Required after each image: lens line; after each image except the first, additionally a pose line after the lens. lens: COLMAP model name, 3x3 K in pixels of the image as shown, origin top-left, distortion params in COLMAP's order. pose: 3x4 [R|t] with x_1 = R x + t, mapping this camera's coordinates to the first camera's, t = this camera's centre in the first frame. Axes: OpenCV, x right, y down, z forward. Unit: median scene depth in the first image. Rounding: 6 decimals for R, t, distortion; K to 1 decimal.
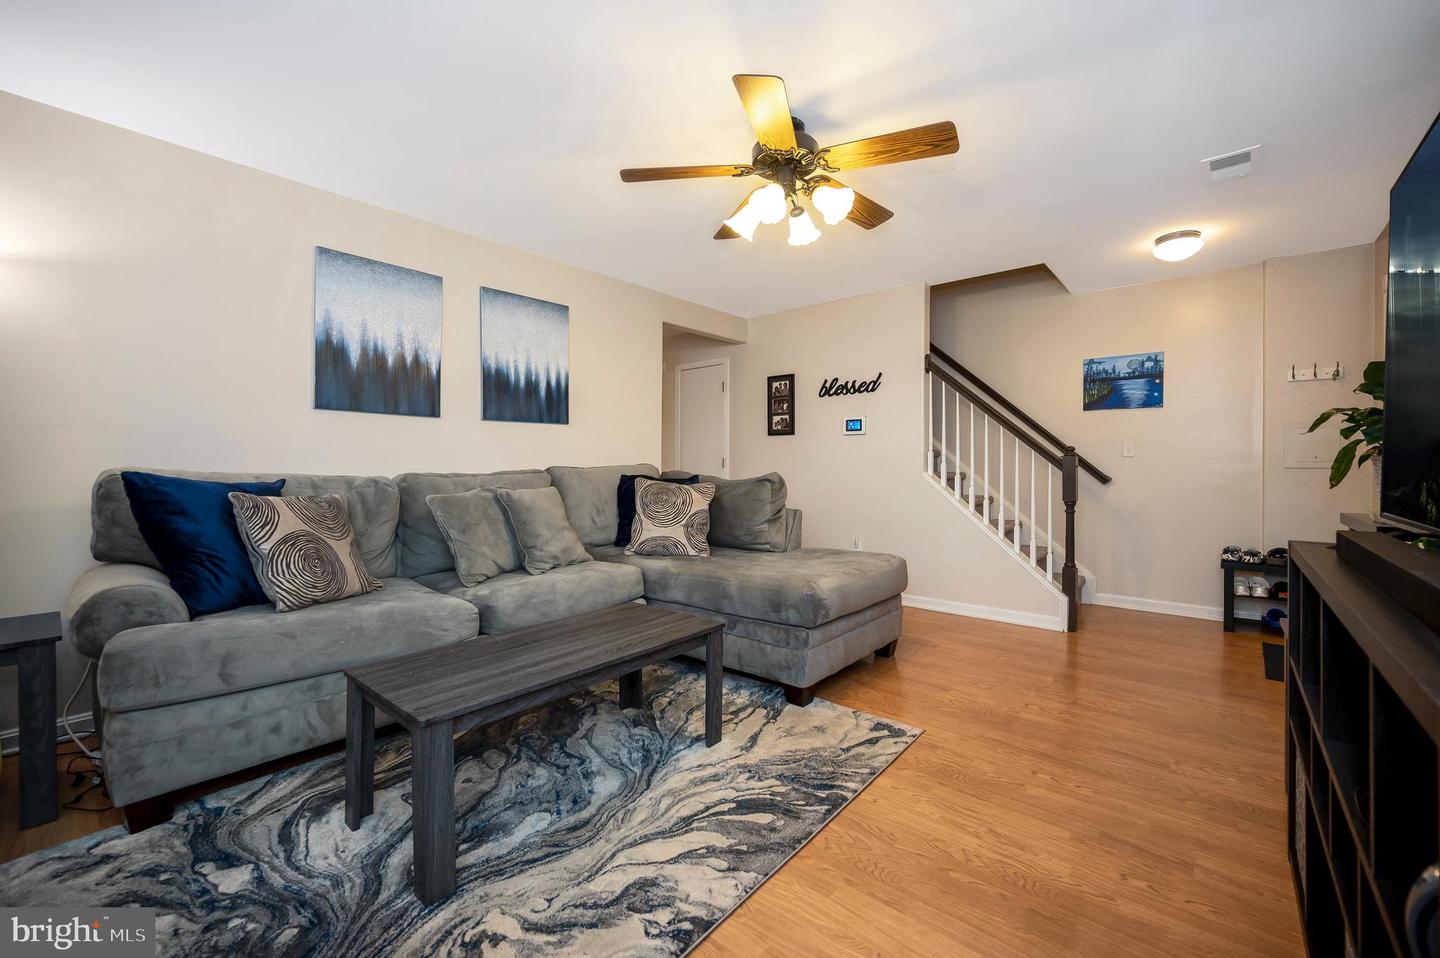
lens RADIAL K [[576.2, 0, 723.7], [0, 576.2, 465.1], [0, 0, 1]] dist [0.000032, 0.000094]
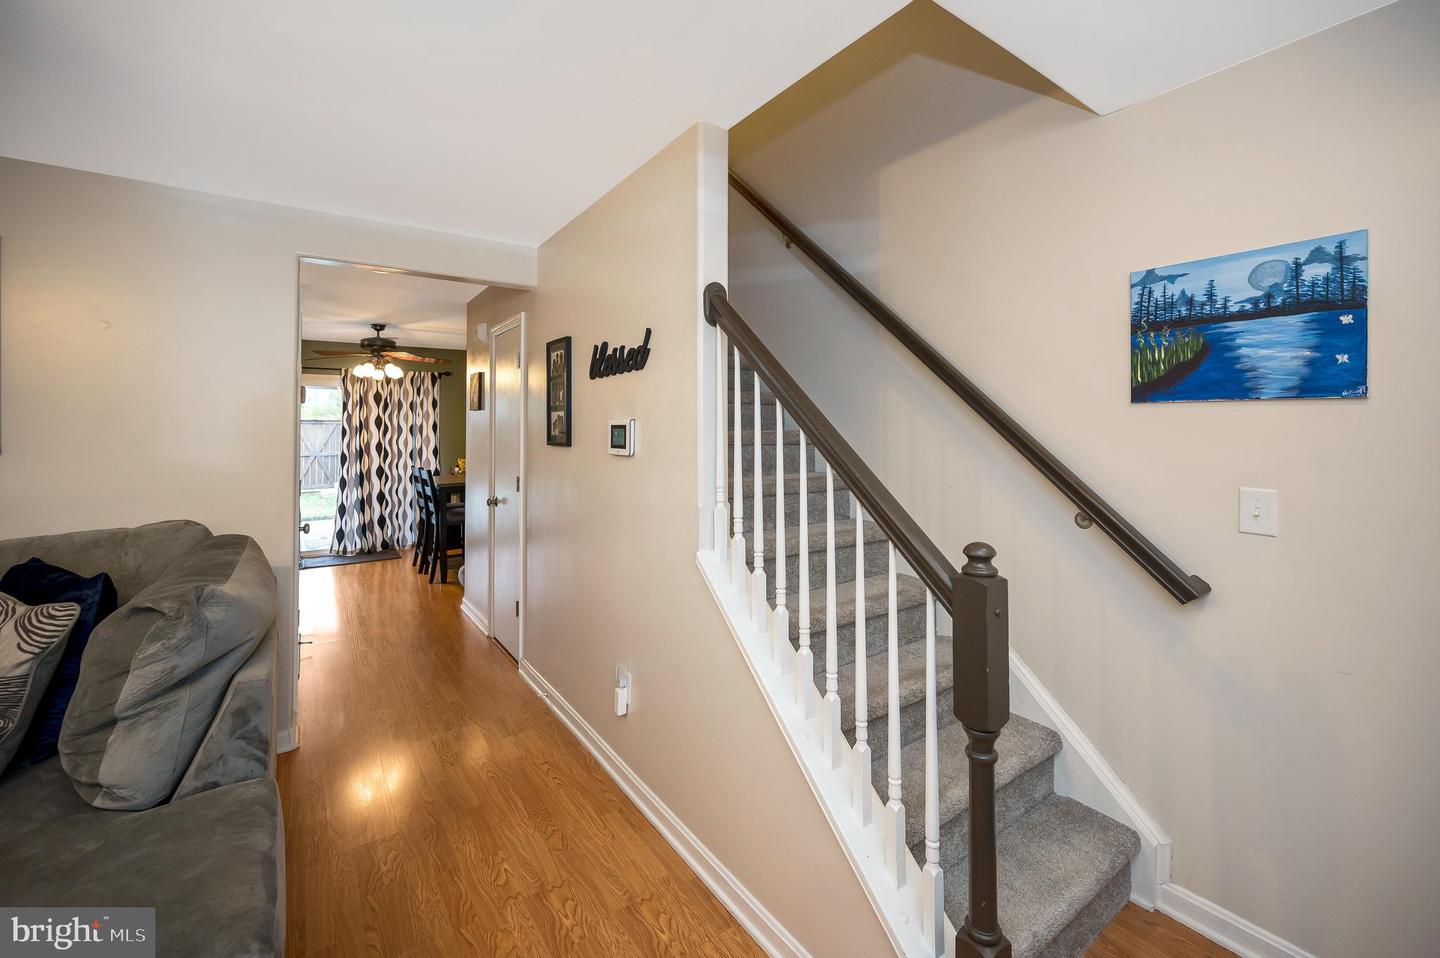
lens RADIAL K [[593.9, 0, 723.0], [0, 593.9, 419.9], [0, 0, 1]] dist [-0.001764, -0.000235]
pose [[0.969833, -0.006405, -0.243685, 0.457313], [0.003661, 0.999925, -0.011712, -0.079857], [0.243741, 0.010467, 0.969784, 0.545953]]
